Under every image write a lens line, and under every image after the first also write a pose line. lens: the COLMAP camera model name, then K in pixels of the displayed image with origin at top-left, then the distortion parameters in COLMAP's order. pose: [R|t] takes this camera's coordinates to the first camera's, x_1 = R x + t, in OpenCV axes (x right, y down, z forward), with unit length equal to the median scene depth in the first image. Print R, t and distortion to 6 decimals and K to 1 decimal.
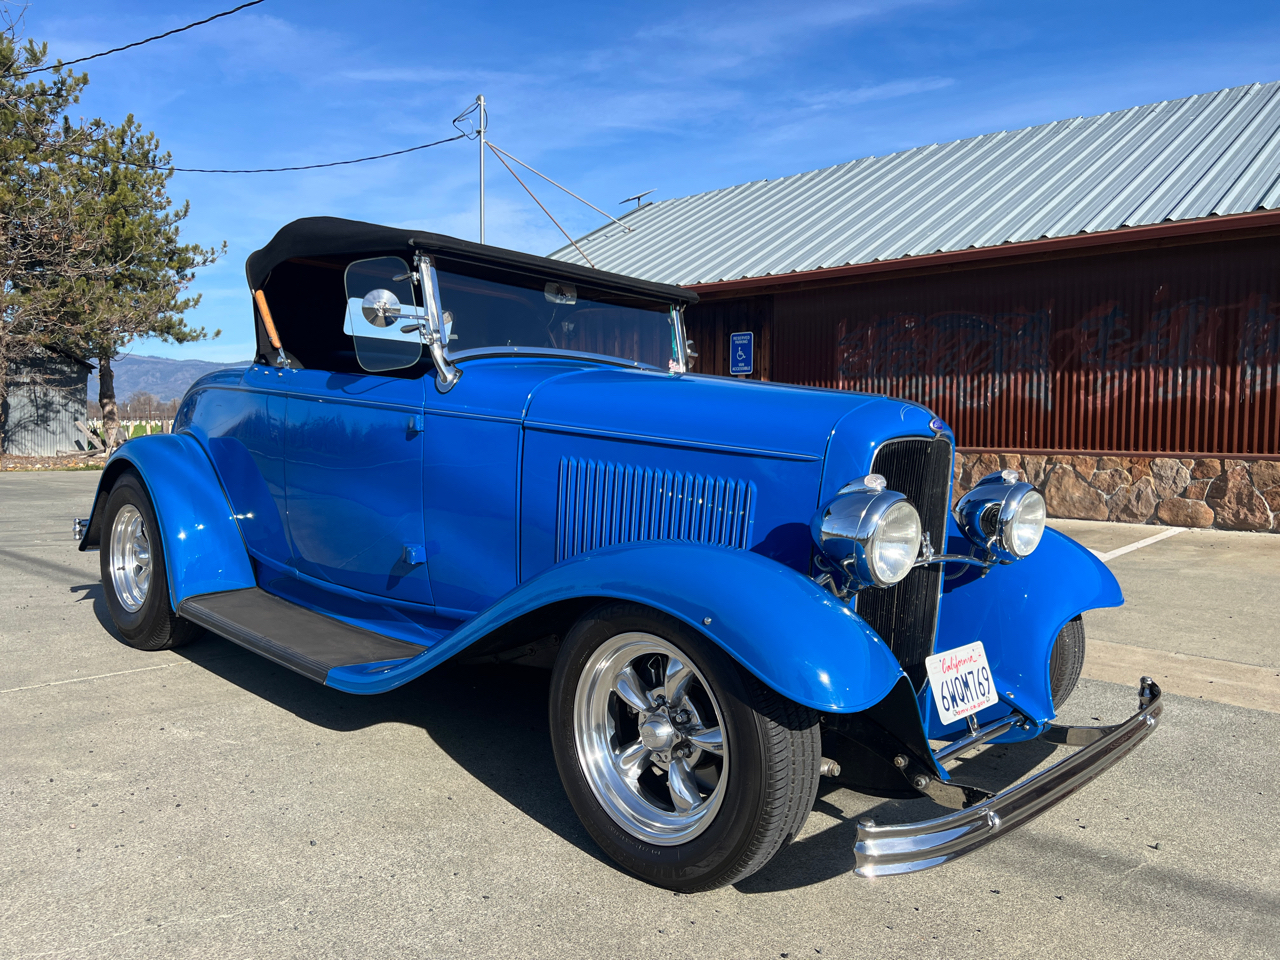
lens RADIAL K [[959.6, 0, 630.0], [0, 959.6, 491.6], [0, 0, 1]] dist [0.054176, -0.060789]
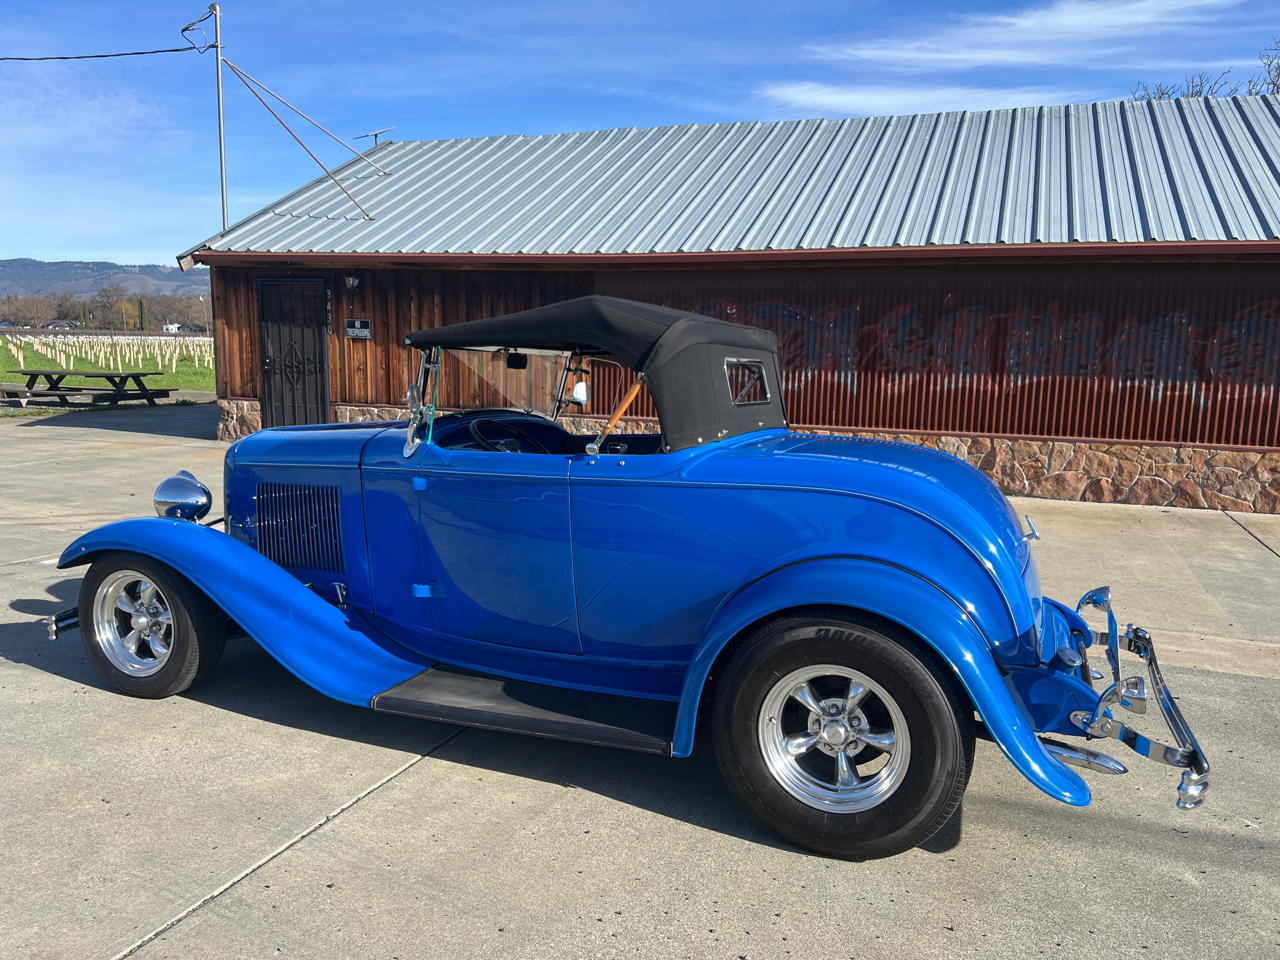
lens RADIAL K [[959.6, 0, 633.1], [0, 959.6, 491.6], [0, 0, 1]] dist [0.054176, -0.060789]
pose [[0.921551, -0.039428, 0.386251, -0.269258], [0.009392, 0.996803, 0.079346, -0.061622], [-0.388144, -0.069494, 0.918975, 0.028878]]
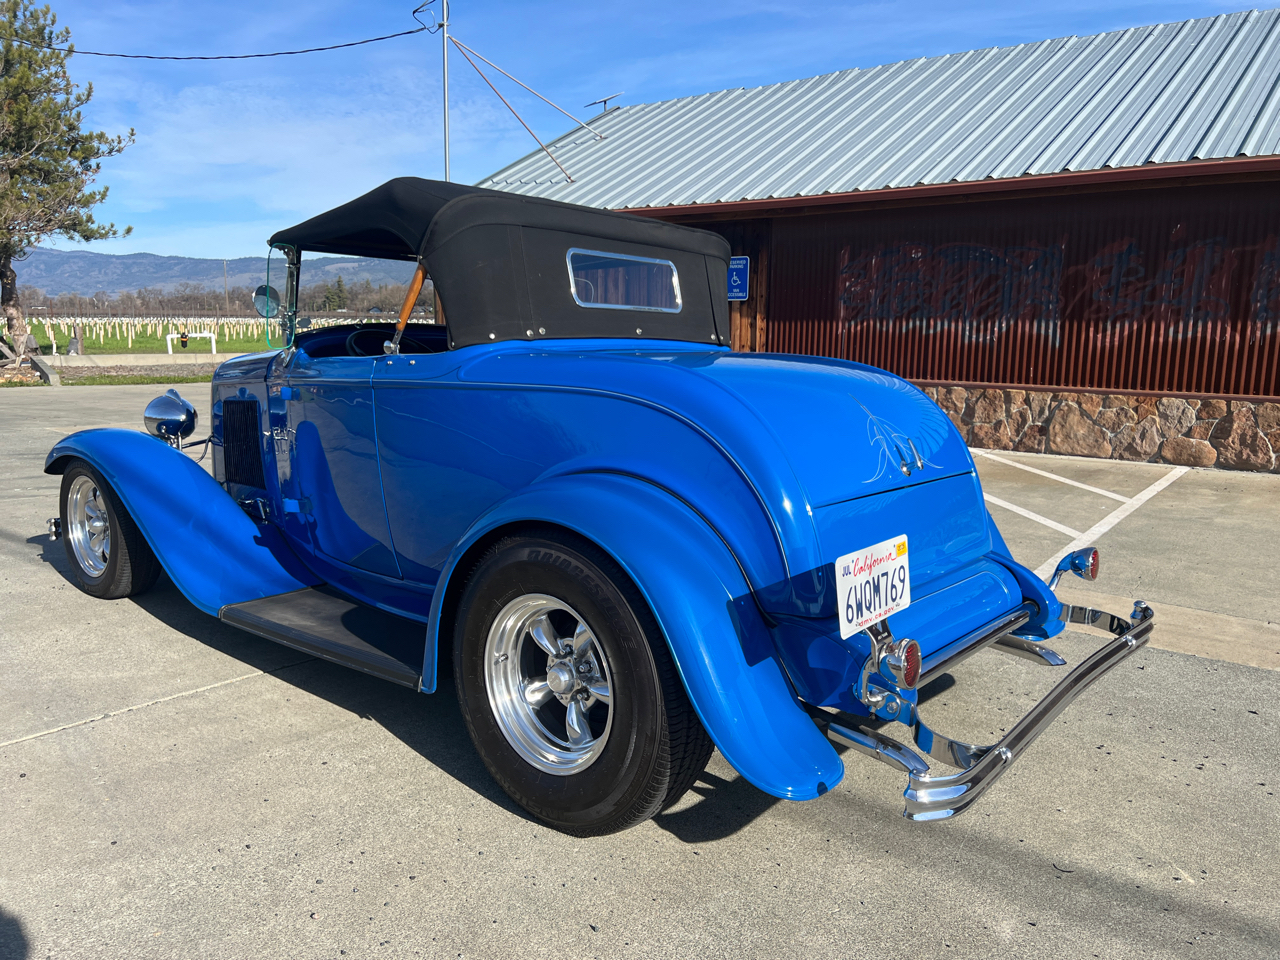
lens RADIAL K [[959.6, 0, 637.6], [0, 959.6, 489.1], [0, 0, 1]] dist [0.054176, -0.060789]
pose [[0.996038, -0.004978, 0.088784, -0.089288], [-0.003648, 0.995304, 0.096728, -0.033363], [-0.088848, -0.096669, 0.991343, 0.032315]]
